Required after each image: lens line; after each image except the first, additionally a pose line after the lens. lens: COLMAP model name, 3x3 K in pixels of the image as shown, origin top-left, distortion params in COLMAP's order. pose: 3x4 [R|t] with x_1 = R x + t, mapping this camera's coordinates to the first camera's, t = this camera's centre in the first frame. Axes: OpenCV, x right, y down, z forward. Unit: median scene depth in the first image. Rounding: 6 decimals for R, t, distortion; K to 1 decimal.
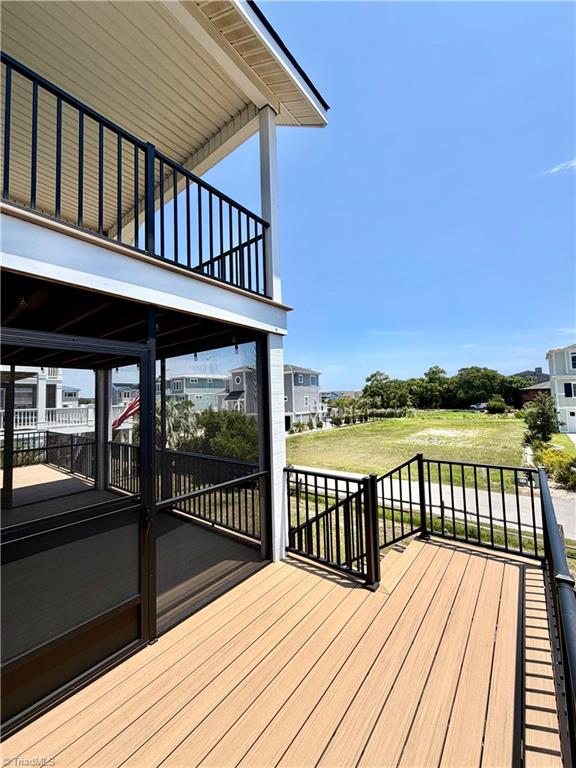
lens RADIAL K [[307.7, 0, 287.7], [0, 307.7, 383.5], [0, 0, 1]] dist [0.002965, -0.000463]
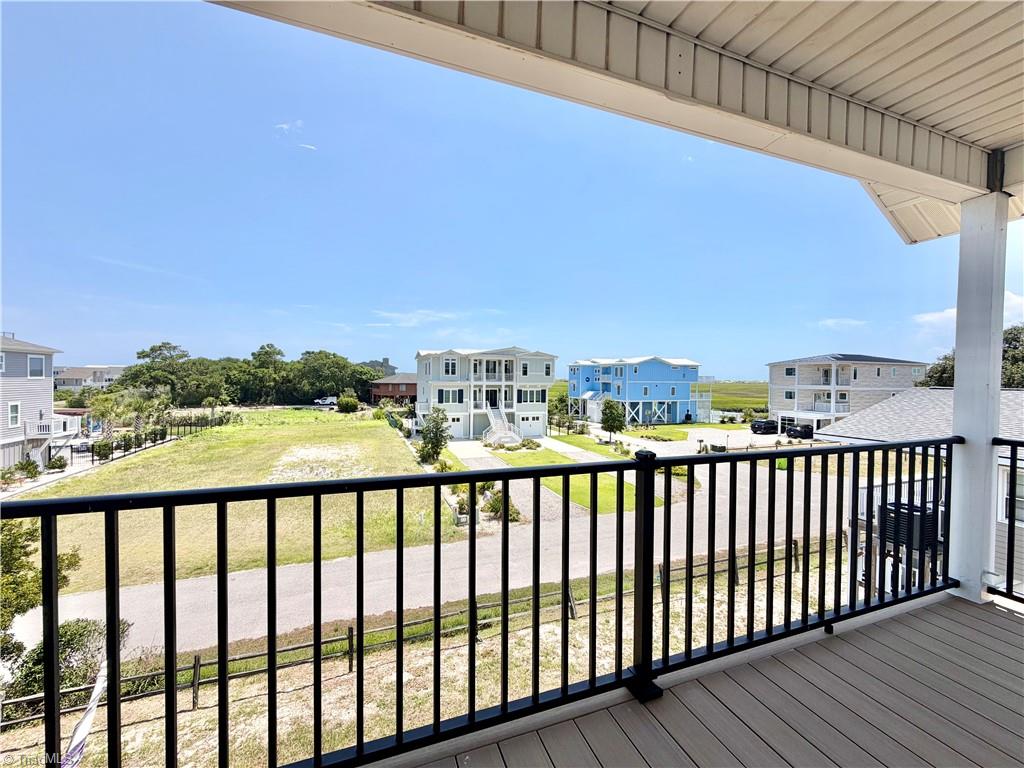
lens RADIAL K [[410.3, 0, 508.8], [0, 410.3, 387.4], [0, 0, 1]] dist [0.002965, -0.000463]
pose [[0.519005, 0.013309, 0.854668, -0.055525], [-0.068943, 0.997273, 0.026337, -0.032900], [-0.851986, -0.072593, 0.518507, 0.075832]]
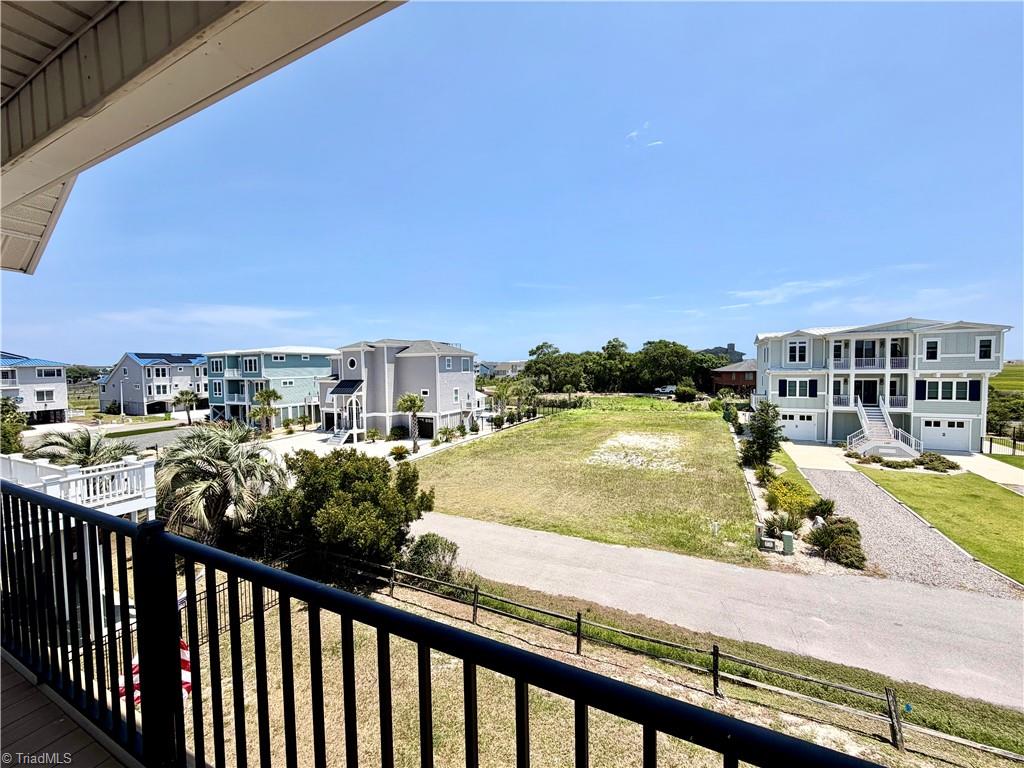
lens RADIAL K [[410.3, 0, 506.5], [0, 410.3, 381.8], [0, 0, 1]] dist [0.002965, -0.000463]
pose [[0.977766, 0.006036, 0.209610, -0.017434], [-0.023843, 0.996303, 0.082531, -0.038470], [-0.208337, -0.085694, 0.974296, 0.055629]]
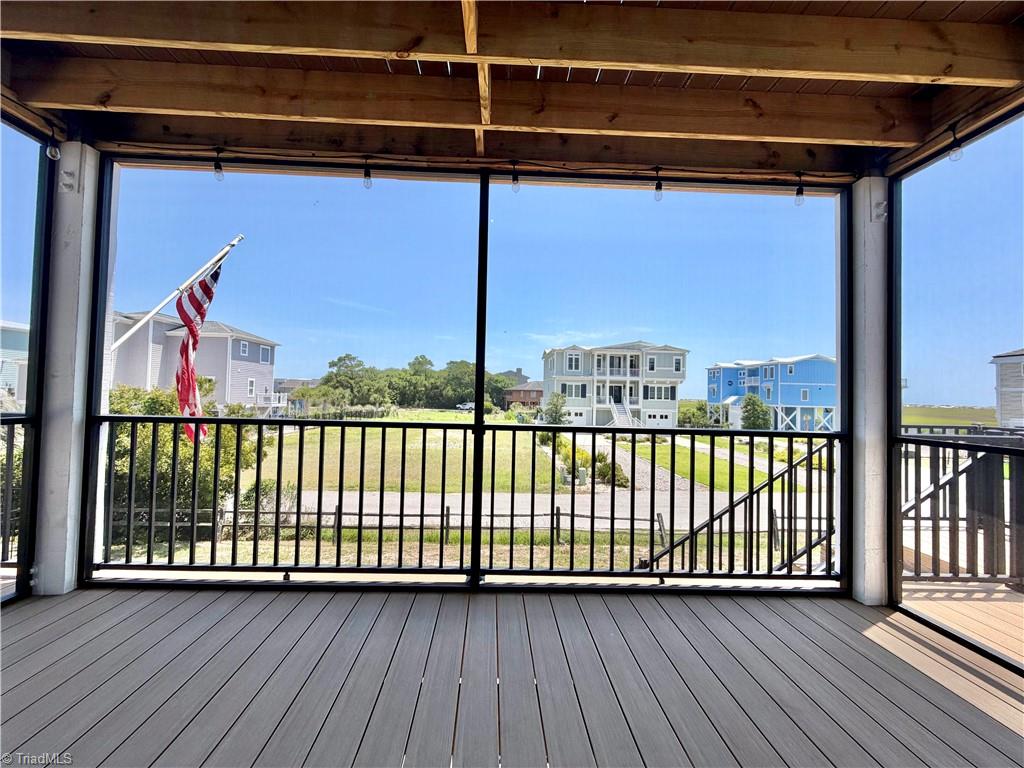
lens RADIAL K [[410.3, 0, 507.7], [0, 410.3, 384.7], [0, 0, 1]] dist [0.002965, -0.000463]
pose [[0.765407, 0.063798, 0.640376, -0.051625], [-0.080868, 0.996721, -0.002641, 0.009054], [-0.638445, -0.049764, 0.768057, 0.049537]]
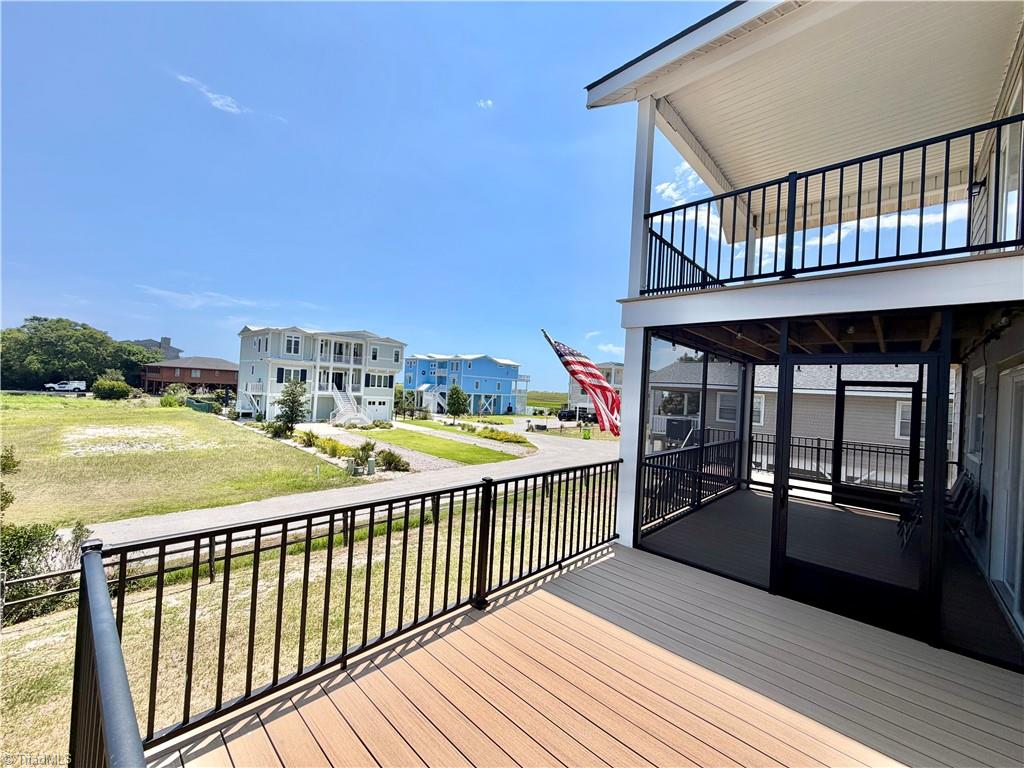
lens RADIAL K [[410.3, 0, 508.3], [0, 410.3, 383.0], [0, 0, 1]] dist [0.002965, -0.000463]
pose [[0.092766, 0.048538, 0.994504, -0.130815], [-0.109449, 0.993255, -0.038267, 0.006571], [-0.989654, -0.105298, 0.097453, 0.115271]]
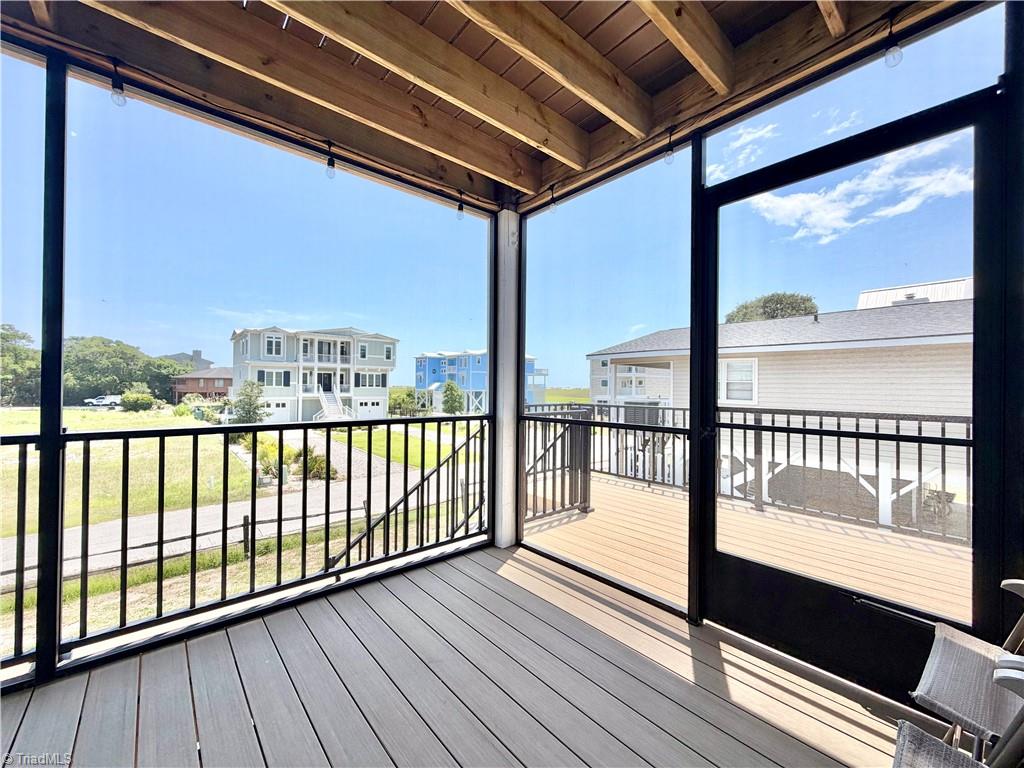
lens RADIAL K [[410.3, 0, 509.9], [0, 410.3, 383.9], [0, 0, 1]] dist [0.002965, -0.000463]
pose [[0.195560, 0.038766, 0.979925, -0.048872], [-0.067433, 0.997385, -0.025999, 0.008496], [-0.978371, -0.060995, 0.197663, 0.047504]]
